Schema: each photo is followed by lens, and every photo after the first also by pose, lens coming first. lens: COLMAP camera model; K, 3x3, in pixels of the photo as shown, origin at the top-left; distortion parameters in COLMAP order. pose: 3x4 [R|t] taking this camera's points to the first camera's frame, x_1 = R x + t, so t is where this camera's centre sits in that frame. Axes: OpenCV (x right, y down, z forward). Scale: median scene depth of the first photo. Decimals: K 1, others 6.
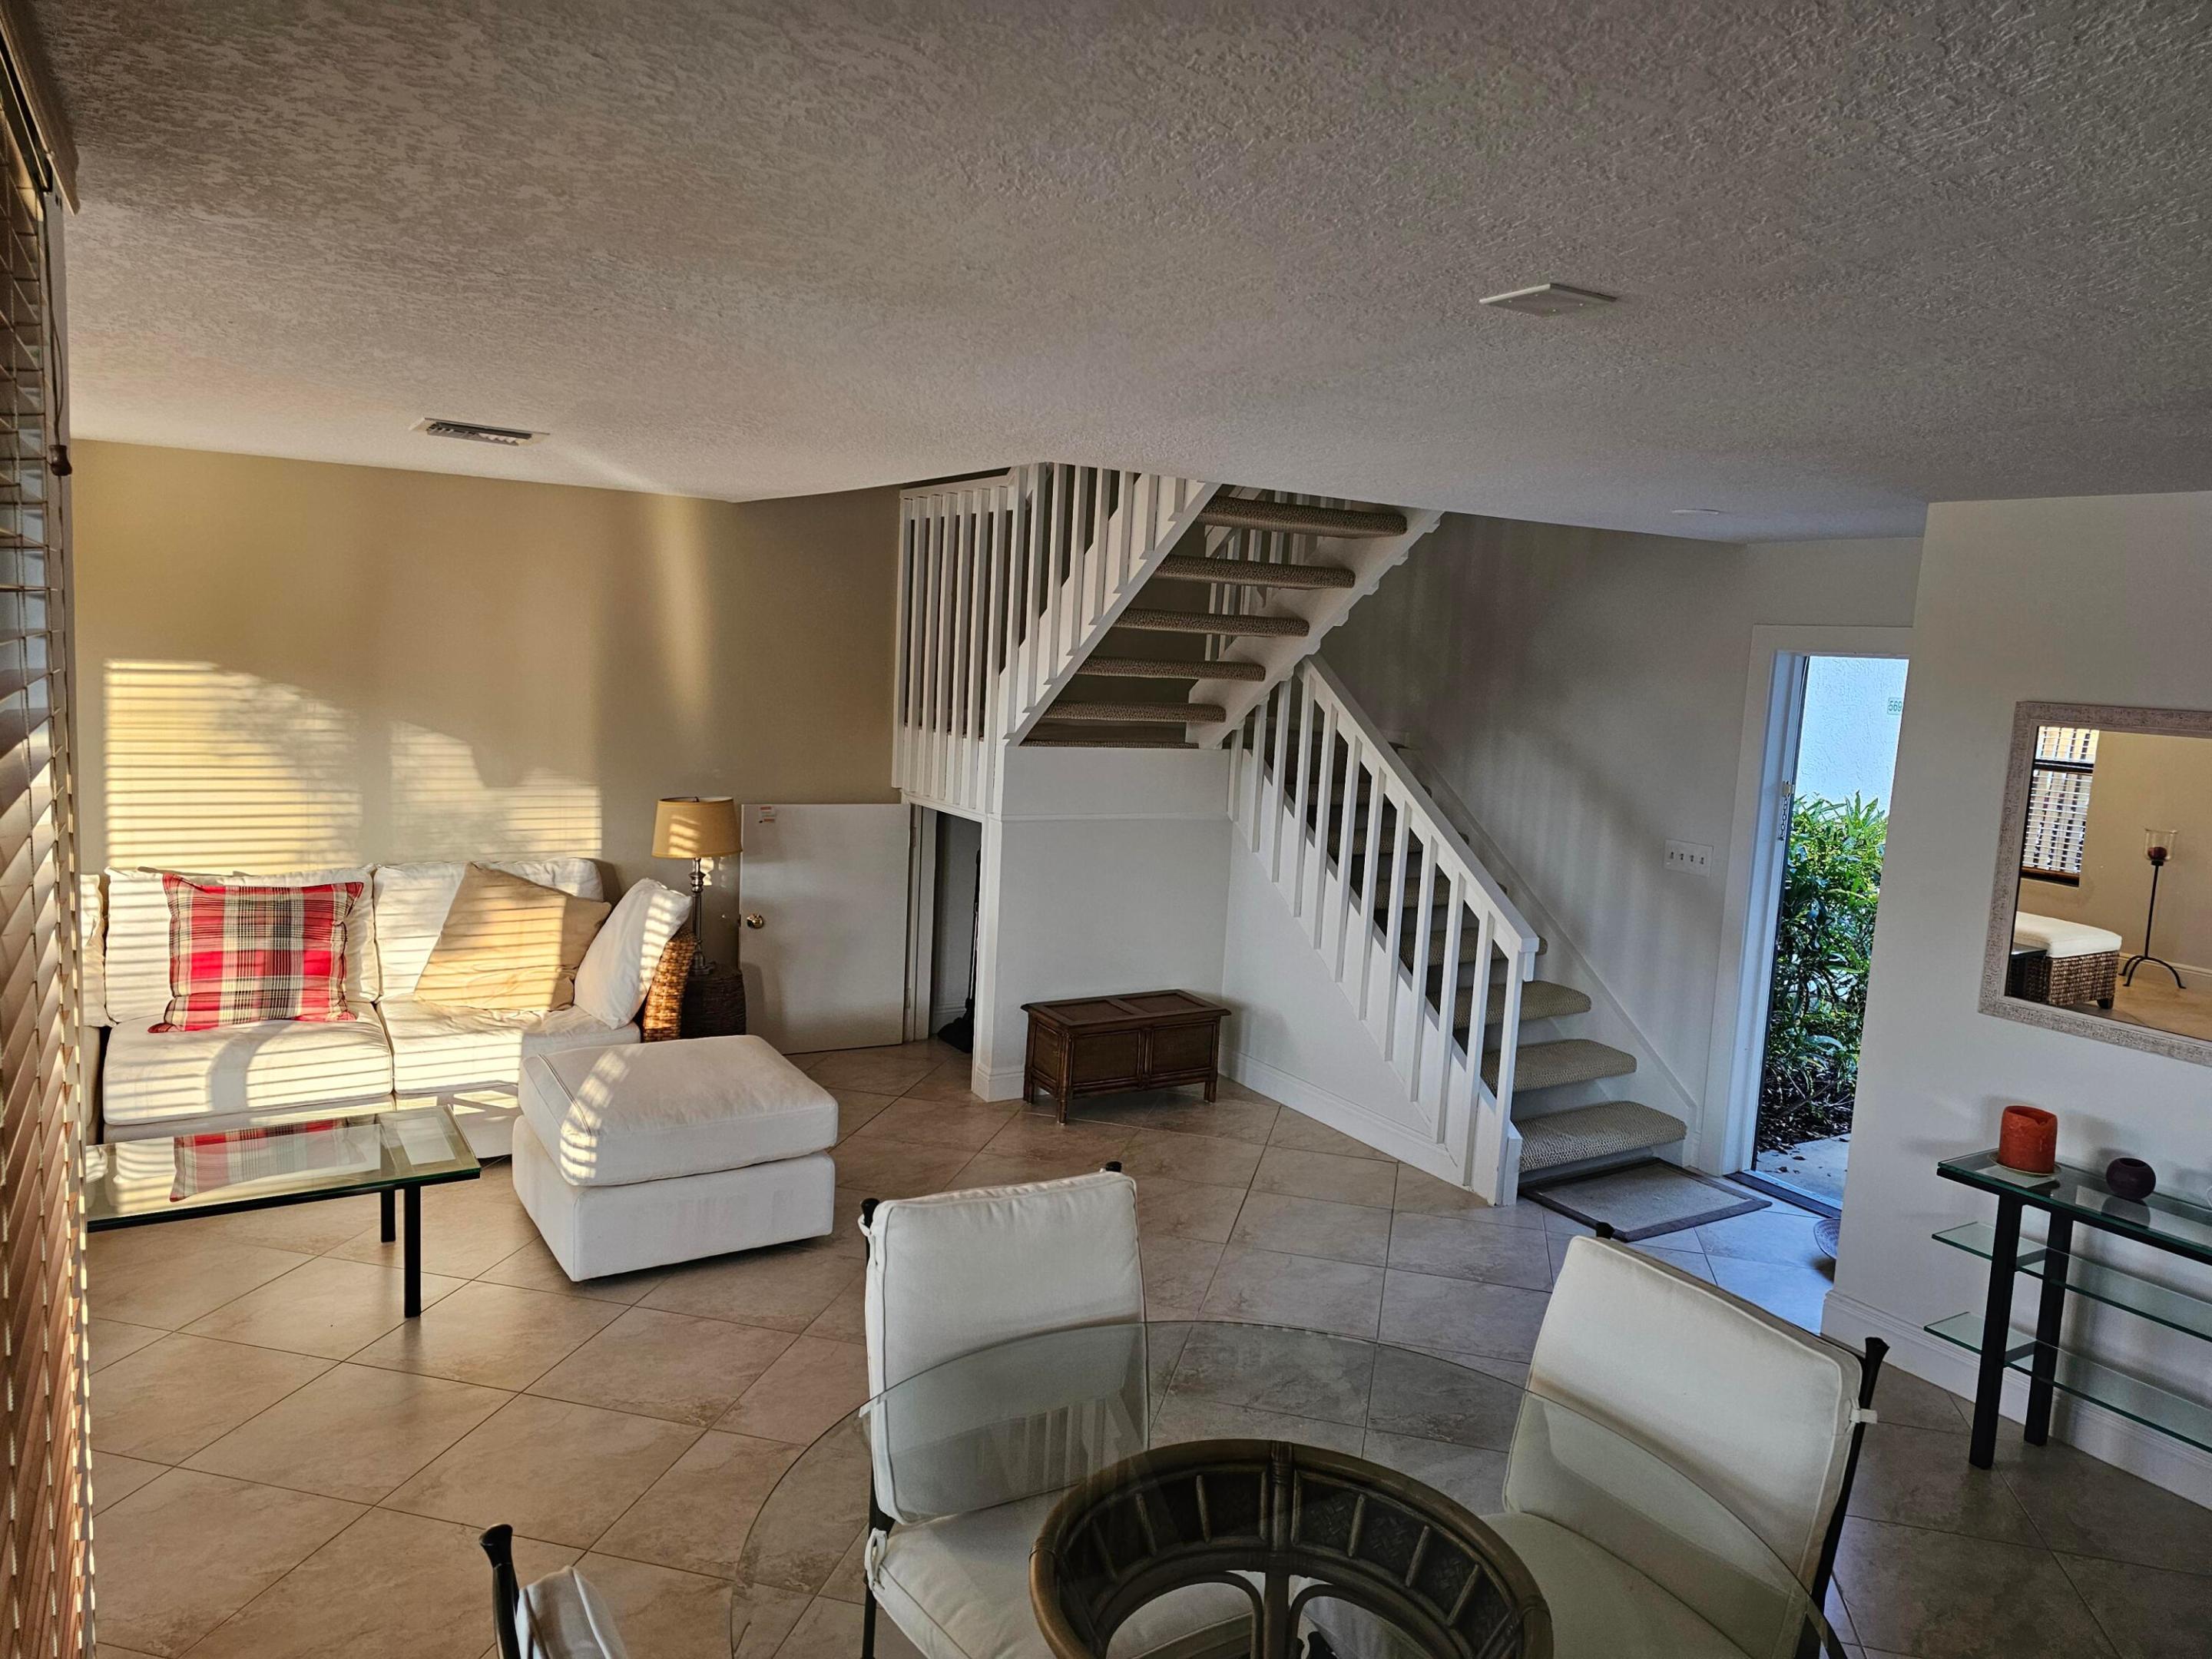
lens RADIAL K [[1460.9, 0, 1108.0], [0, 1460.9, 820.4], [0, 0, 1]] dist [0.057112, -0.048164]
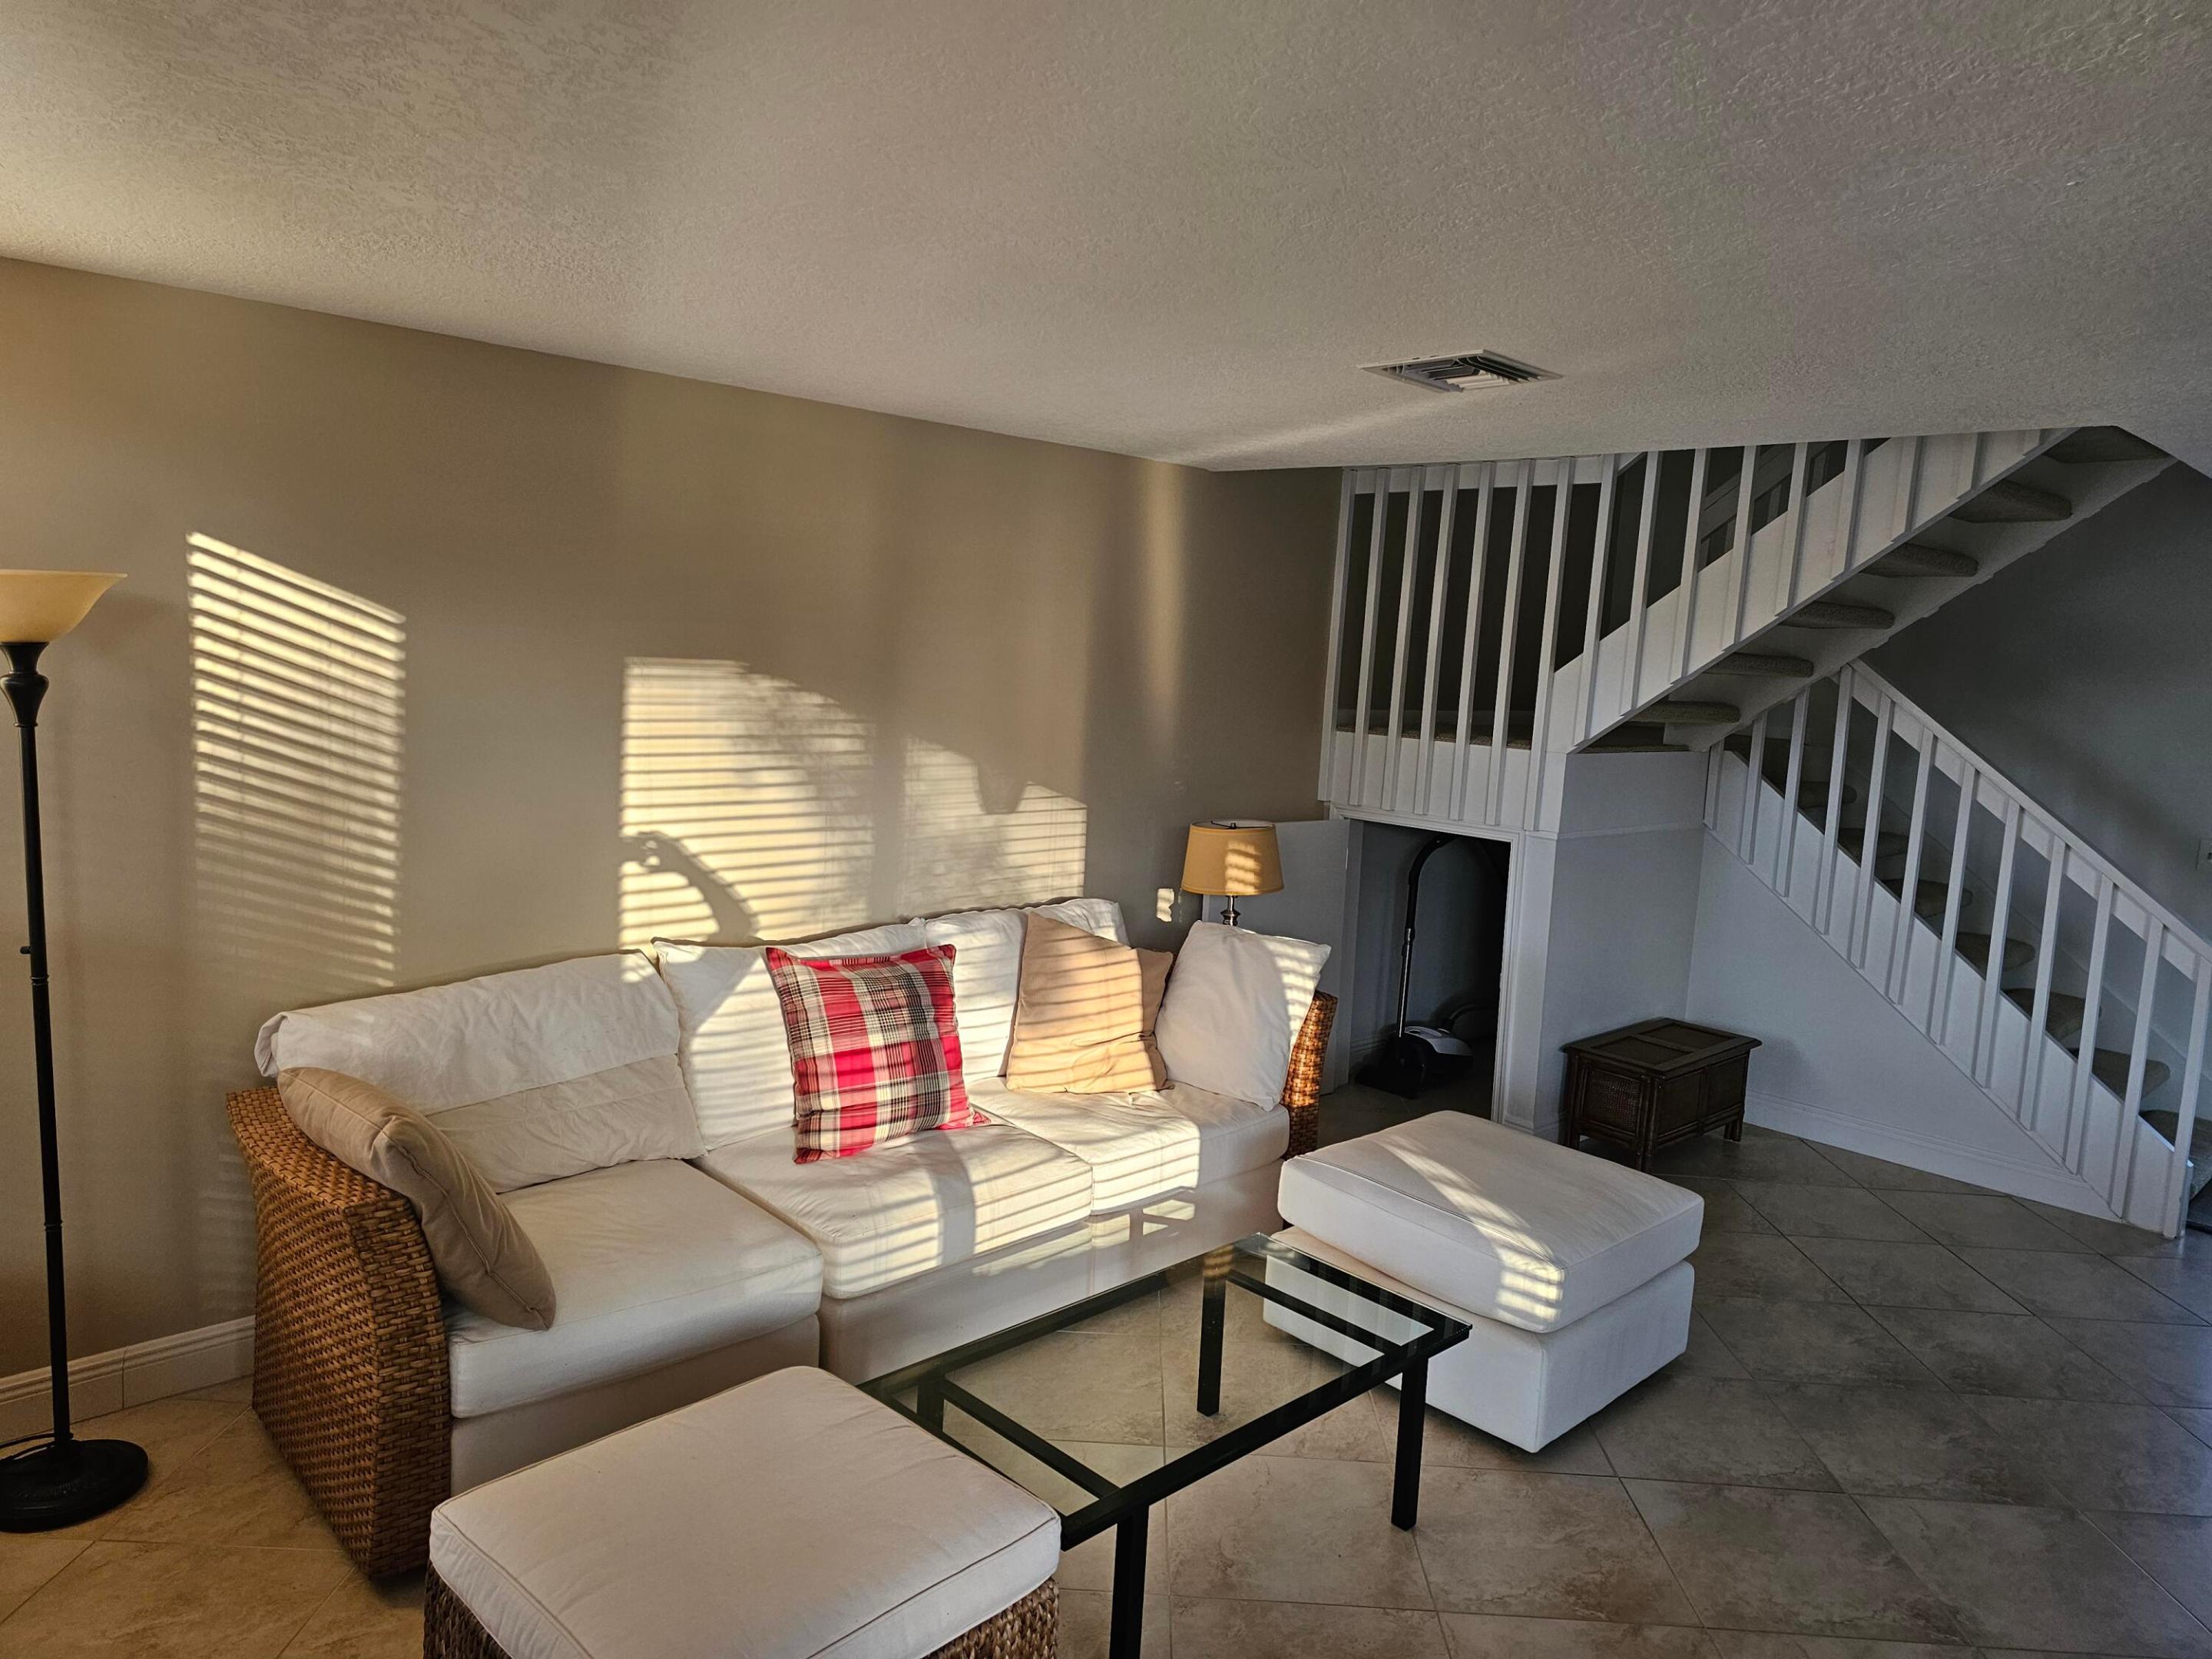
lens RADIAL K [[1460.9, 0, 1130.2], [0, 1460.9, 794.9], [0, 0, 1]] dist [0.057112, -0.048164]
pose [[0.975047, -0.022671, 0.220837, -0.604255], [0.023535, 0.999722, -0.001284, -0.036037], [-0.220747, 0.006450, 0.975310, 0.223648]]
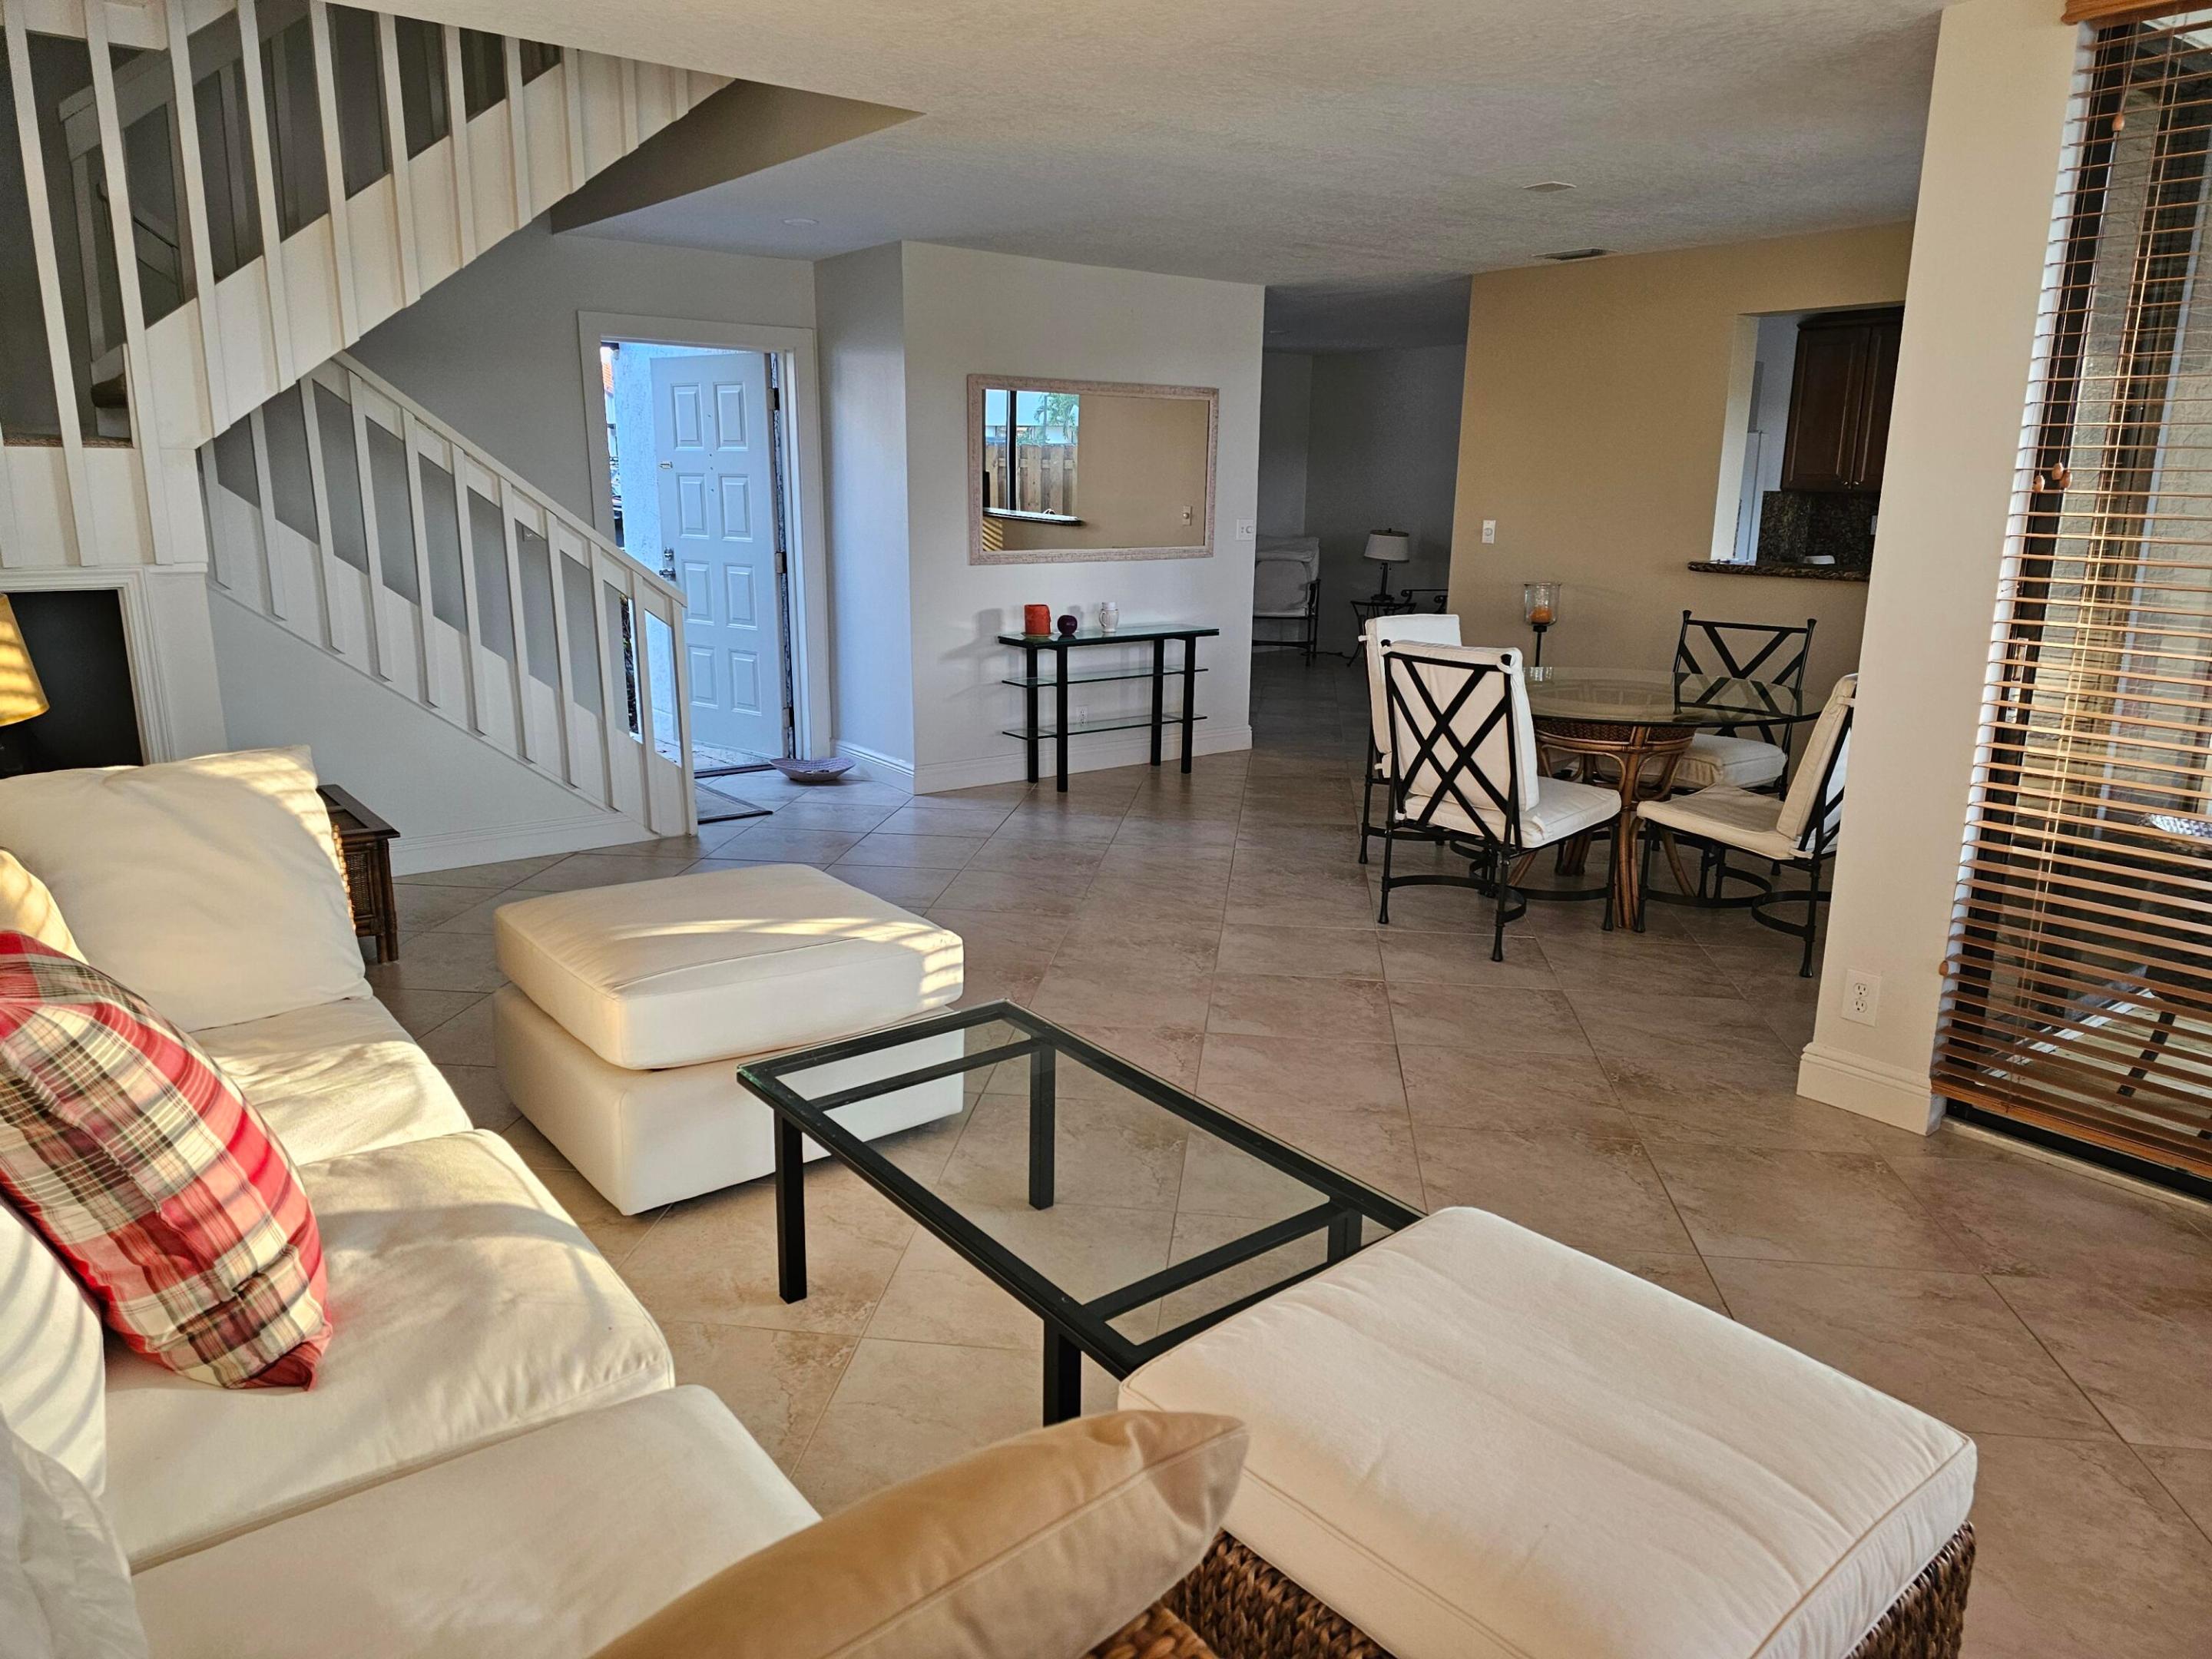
lens RADIAL K [[1460.9, 0, 1097.4], [0, 1460.9, 808.0], [0, 0, 1]] dist [0.057112, -0.048164]
pose [[-0.095911, -0.272638, 0.957324, -0.886652], [0.108815, 0.953122, 0.282343, -0.050012], [-0.989424, 0.131251, -0.061747, 0.783171]]
